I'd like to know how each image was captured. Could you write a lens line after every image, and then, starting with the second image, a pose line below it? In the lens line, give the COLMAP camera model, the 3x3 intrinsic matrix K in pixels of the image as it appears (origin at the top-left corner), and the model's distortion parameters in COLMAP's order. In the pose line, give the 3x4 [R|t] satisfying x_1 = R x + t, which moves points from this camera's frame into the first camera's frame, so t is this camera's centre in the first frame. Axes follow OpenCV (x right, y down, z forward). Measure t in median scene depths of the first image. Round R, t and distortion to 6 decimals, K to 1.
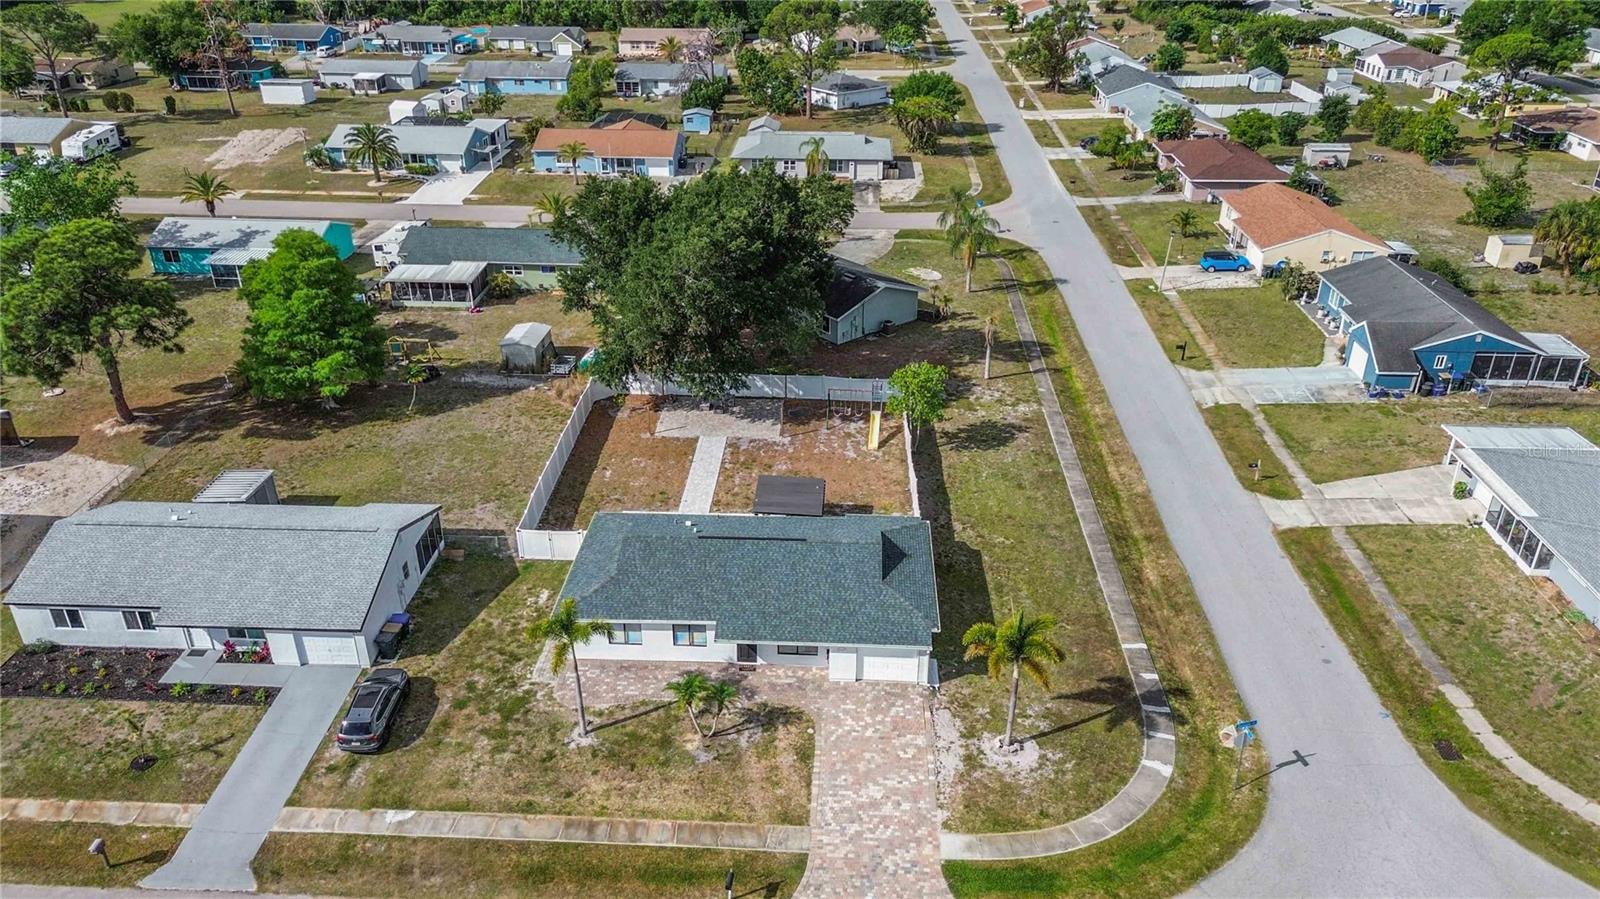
lens RADIAL K [[1128.5, 0, 798.2], [0, 1128.5, 447.7], [0, 0, 1]] dist [0.065909, -0.060386]
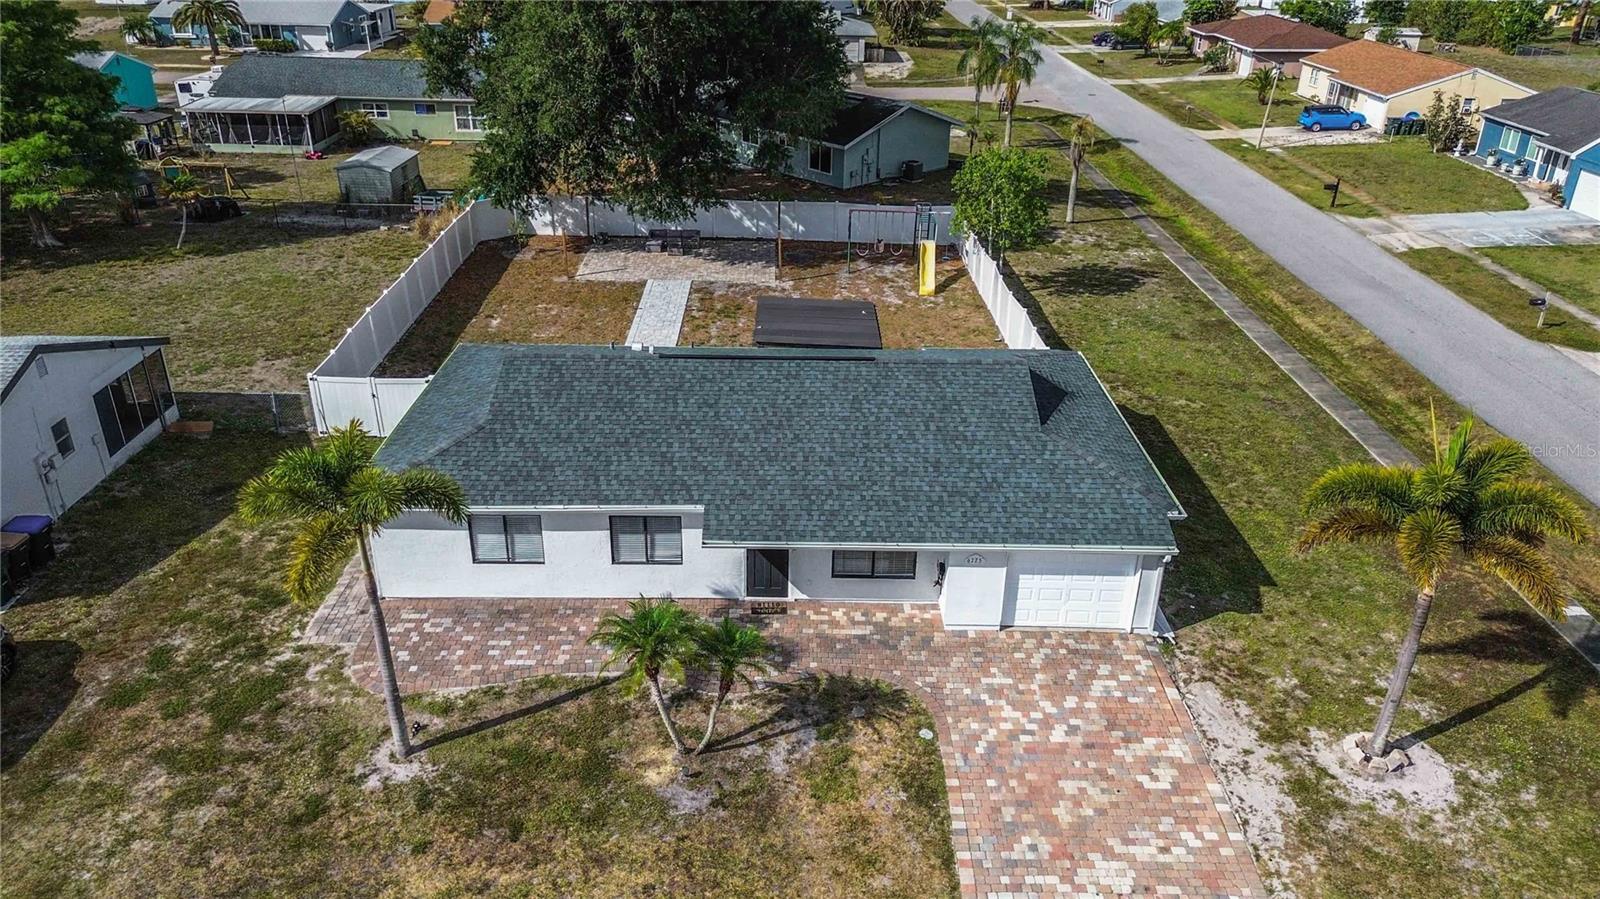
lens RADIAL K [[1128.5, 0, 798.7], [0, 1128.5, 453.4], [0, 0, 1]] dist [0.065909, -0.060386]
pose [[0.998173, -0.011714, 0.059279, -0.060585], [0.012705, 0.999786, -0.016354, 0.139324], [-0.059074, 0.017077, 0.998108, 0.529534]]
